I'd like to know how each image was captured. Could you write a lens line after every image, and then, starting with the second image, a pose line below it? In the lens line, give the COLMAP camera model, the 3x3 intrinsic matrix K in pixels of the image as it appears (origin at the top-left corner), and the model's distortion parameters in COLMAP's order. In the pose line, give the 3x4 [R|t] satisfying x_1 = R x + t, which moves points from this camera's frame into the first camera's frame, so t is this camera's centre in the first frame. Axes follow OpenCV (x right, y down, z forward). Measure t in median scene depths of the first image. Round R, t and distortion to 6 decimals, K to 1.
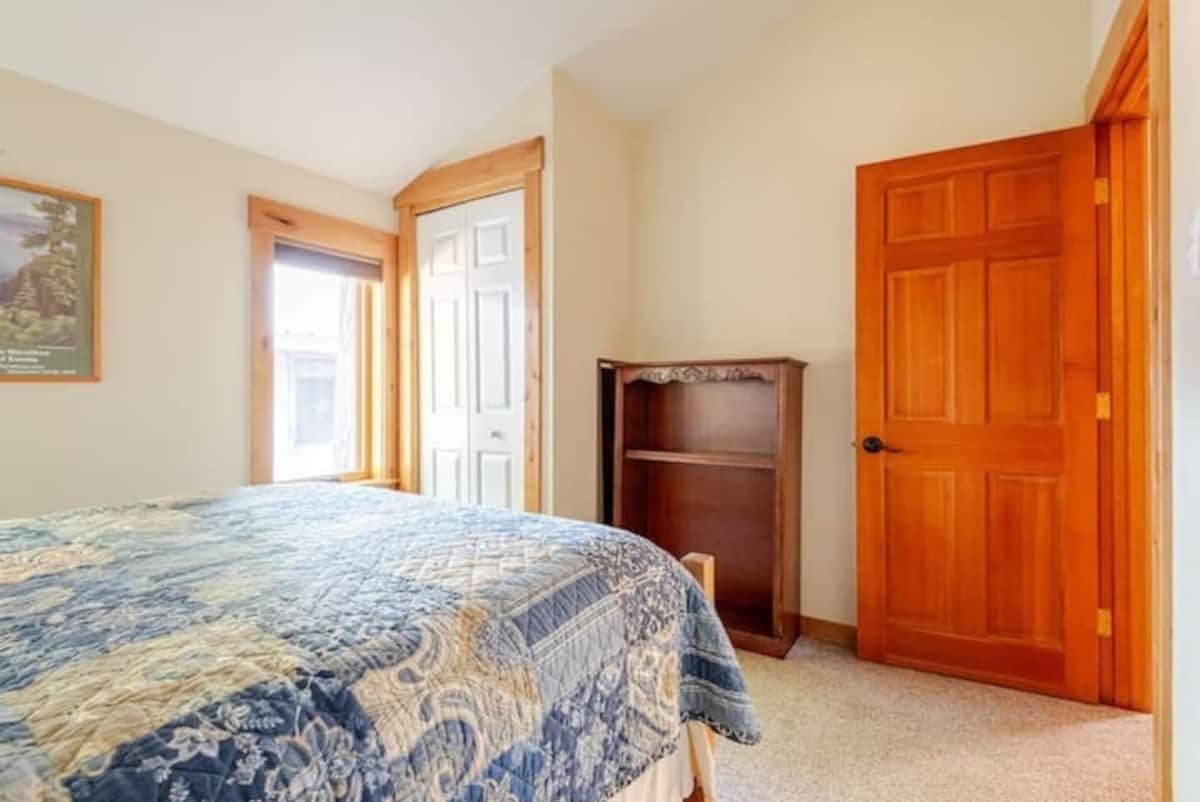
lens RADIAL K [[589.9, 0, 599.2], [0, 589.9, 393.7], [0, 0, 1]] dist [0.002967, -0.003820]
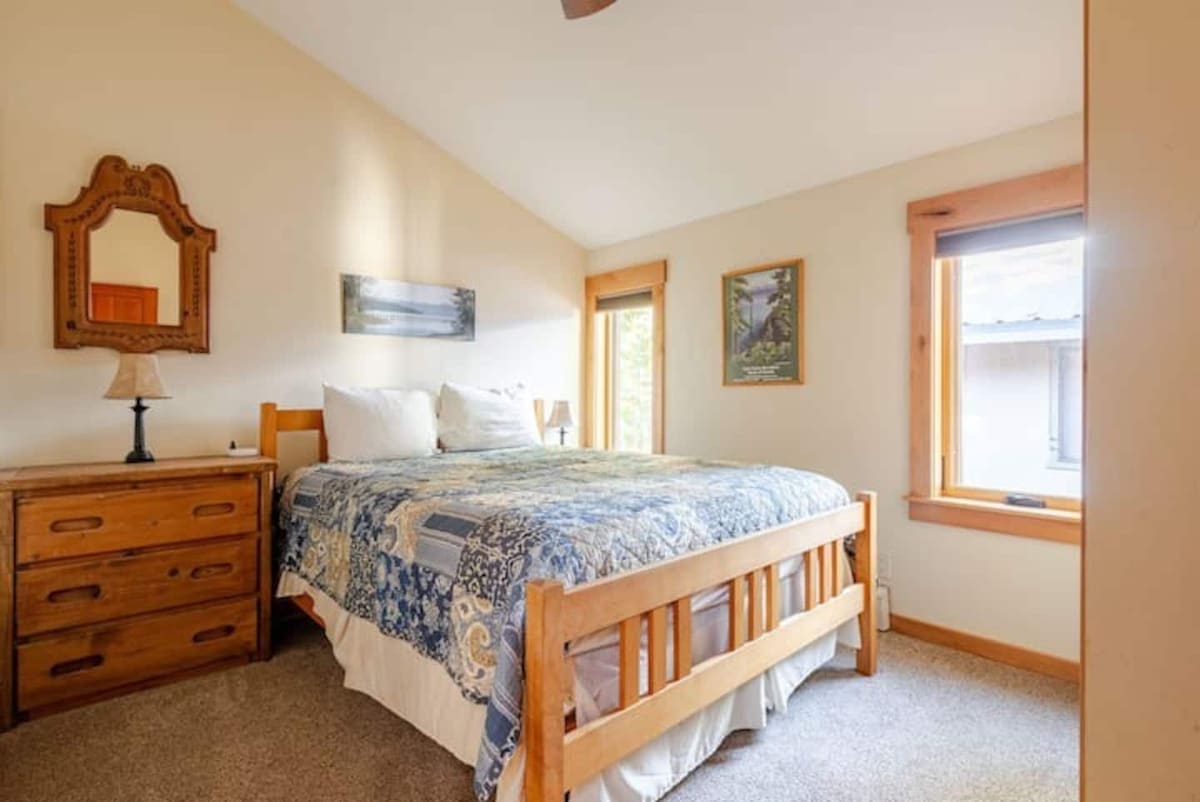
lens RADIAL K [[589.9, 0, 600.5], [0, 589.9, 397.4], [0, 0, 1]] dist [0.002967, -0.003820]
pose [[-0.284842, 0.010028, -0.958522, 0.724371], [-0.000354, 0.999944, 0.010567, -0.003482], [0.958574, 0.003350, -0.284823, 0.984928]]
